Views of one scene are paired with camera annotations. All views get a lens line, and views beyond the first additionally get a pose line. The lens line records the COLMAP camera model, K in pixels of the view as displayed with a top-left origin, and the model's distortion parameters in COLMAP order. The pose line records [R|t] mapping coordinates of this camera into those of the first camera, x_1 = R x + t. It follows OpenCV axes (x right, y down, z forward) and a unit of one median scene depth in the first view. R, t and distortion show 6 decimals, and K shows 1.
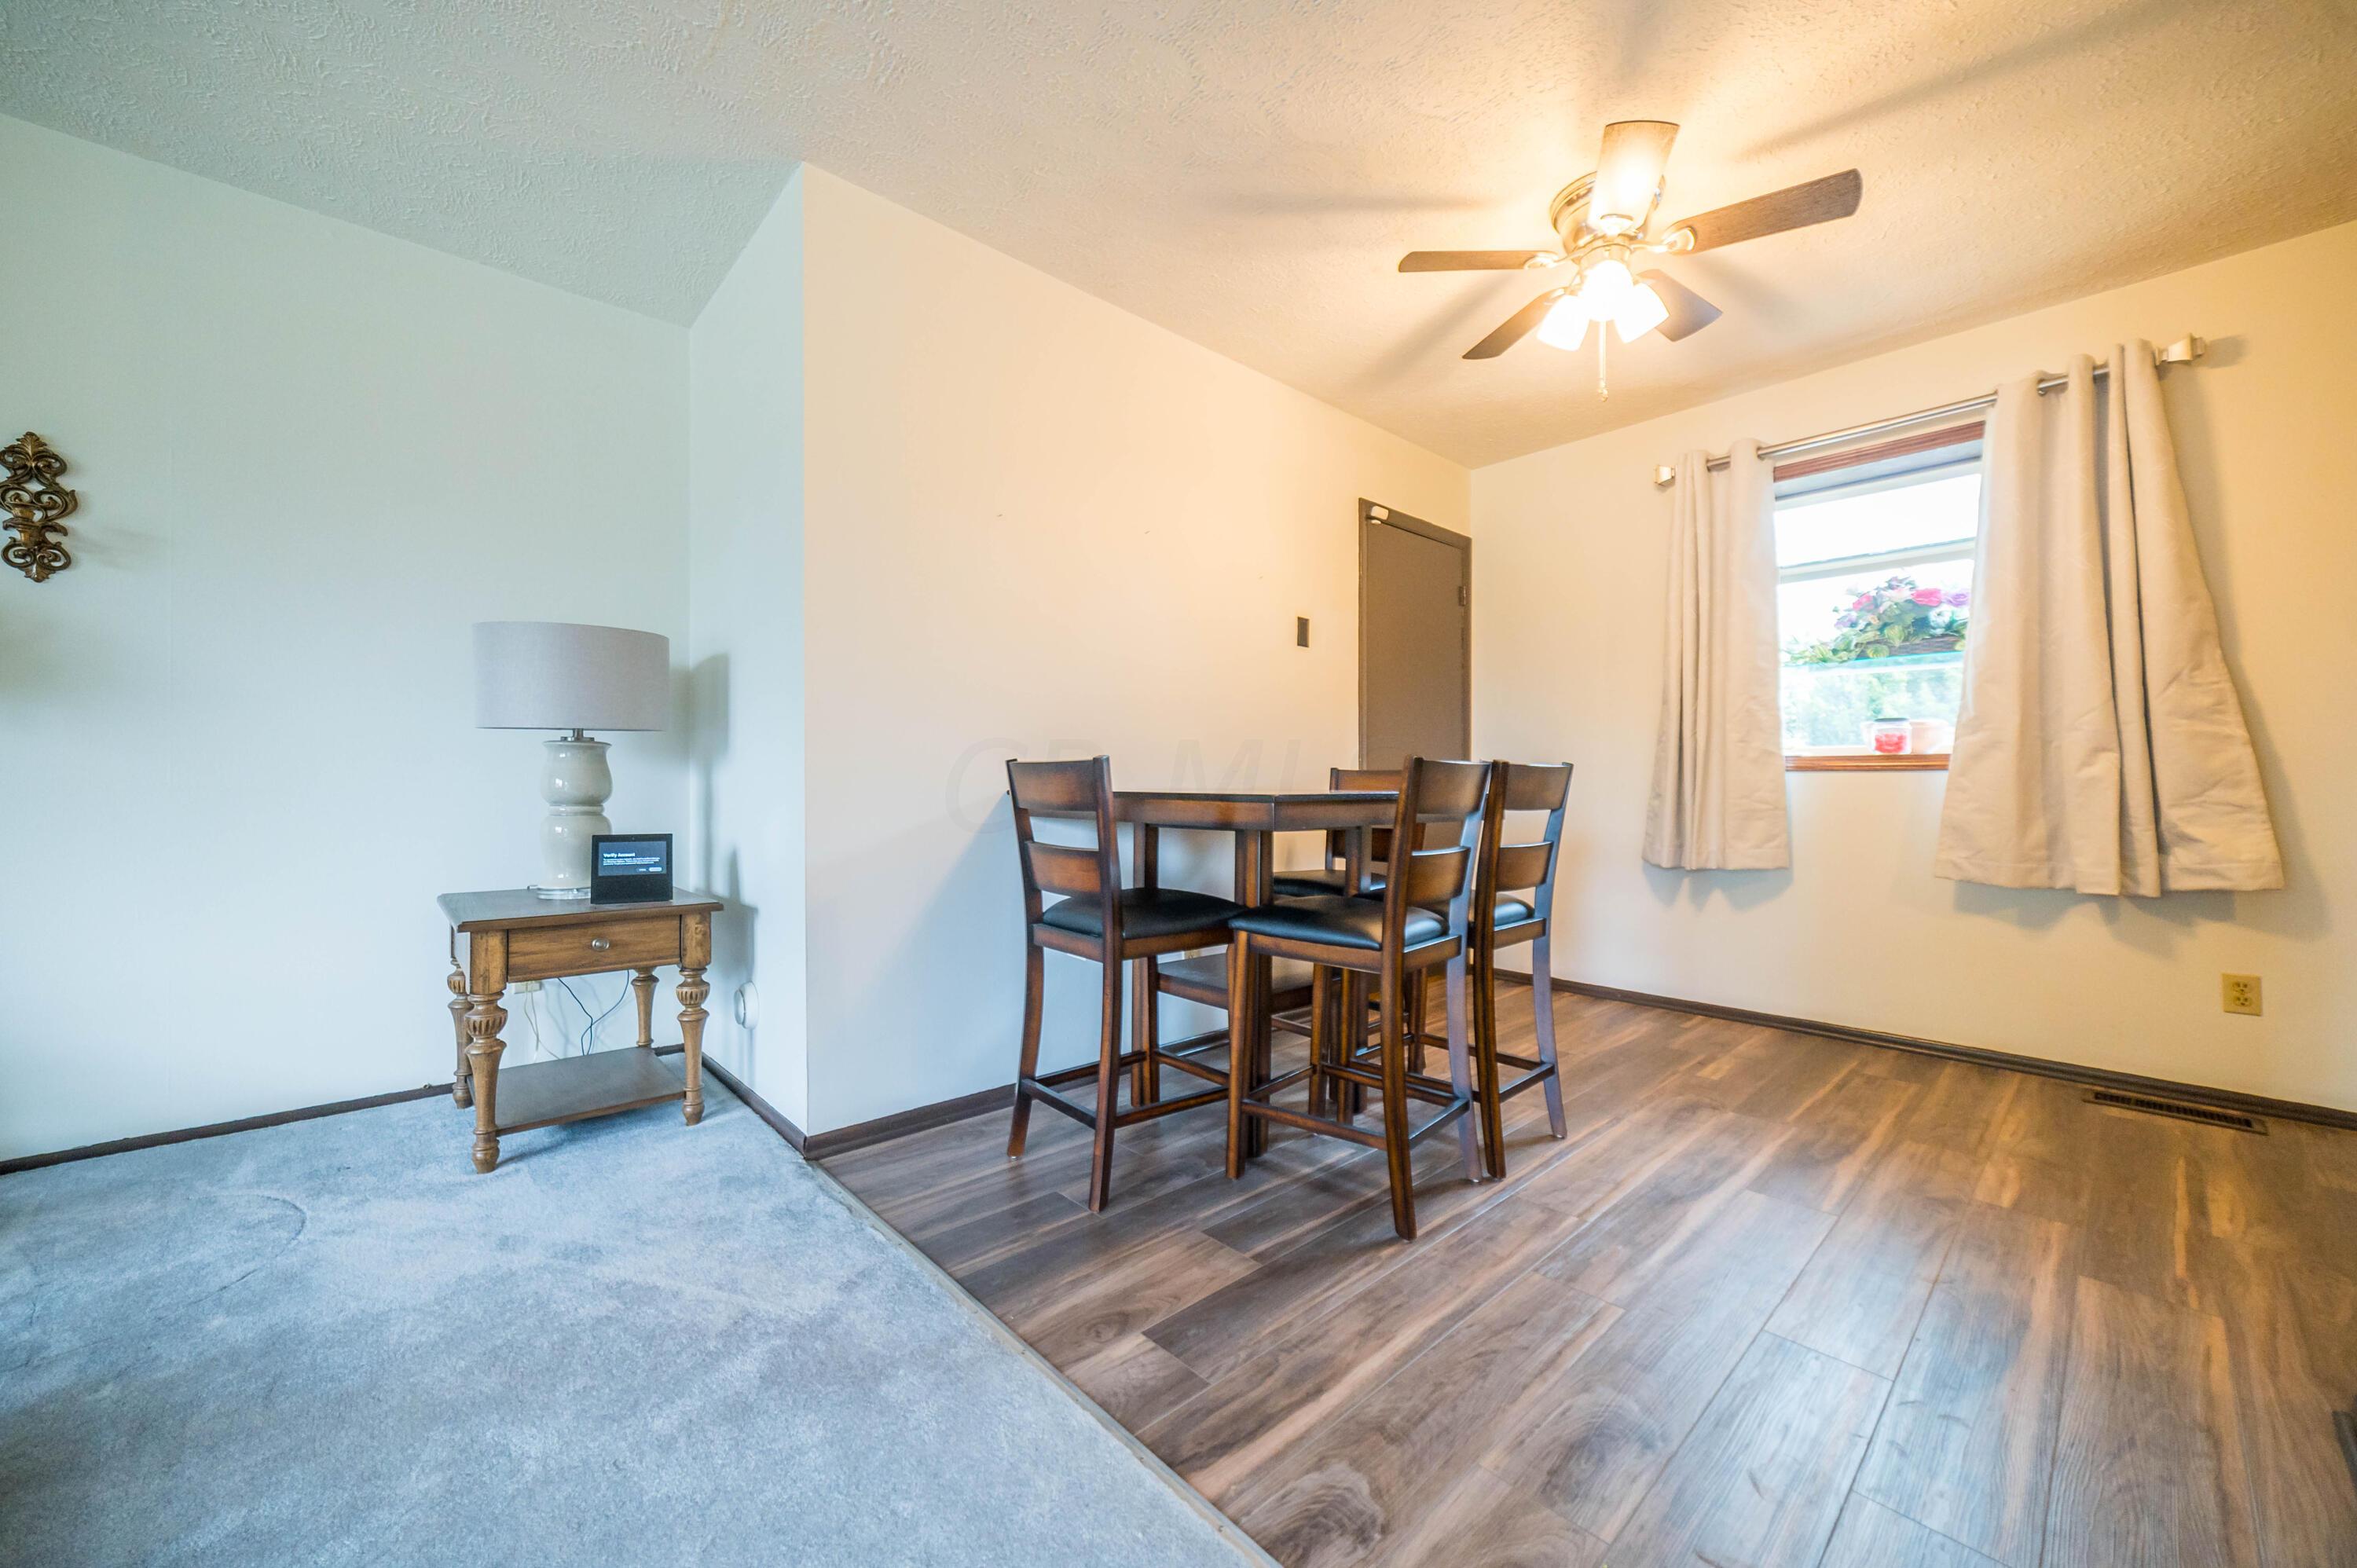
lens RADIAL K [[883.5, 0, 1177.7], [0, 883.5, 783.7], [0, 0, 1]] dist [-0.001561, 0.000018]
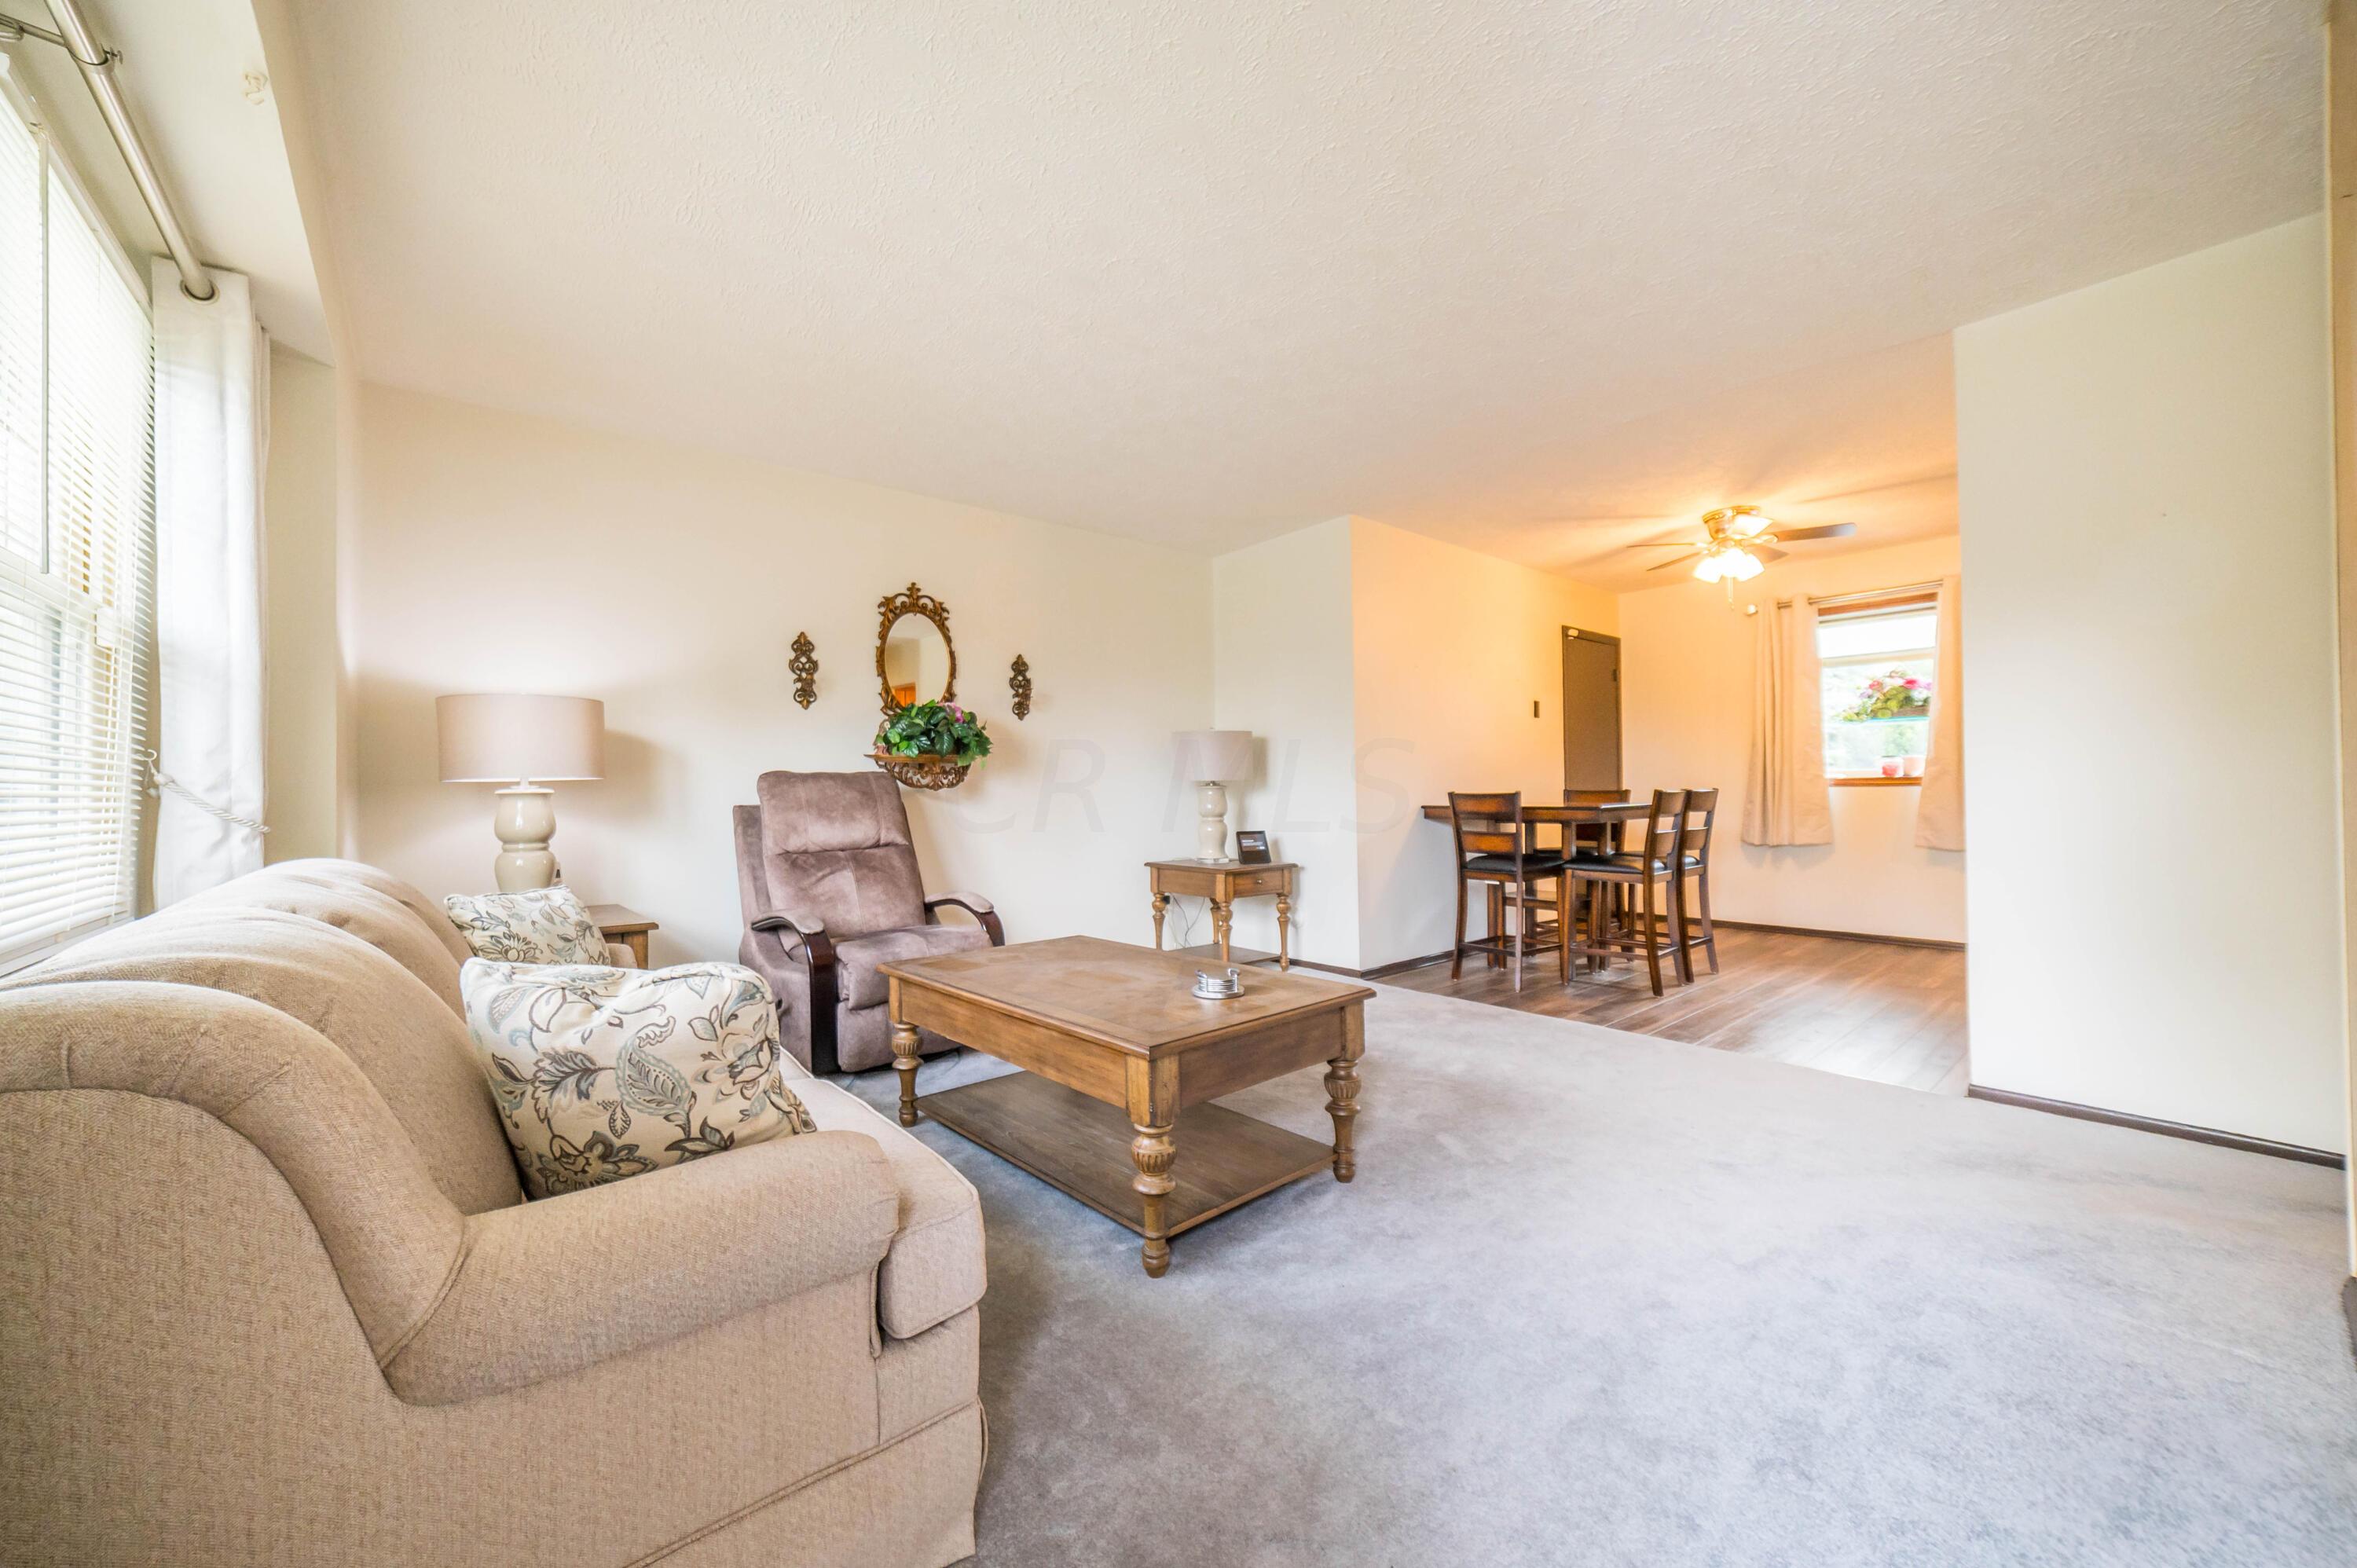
lens RADIAL K [[883.5, 0, 1180.1], [0, 883.5, 790.1], [0, 0, 1]] dist [-0.001561, 0.000018]
pose [[0.999103, -0.017025, -0.038777, -0.574315], [0.017019, 0.999855, -0.000472, -0.032047], [0.038779, -0.000188, 0.999248, -0.870703]]
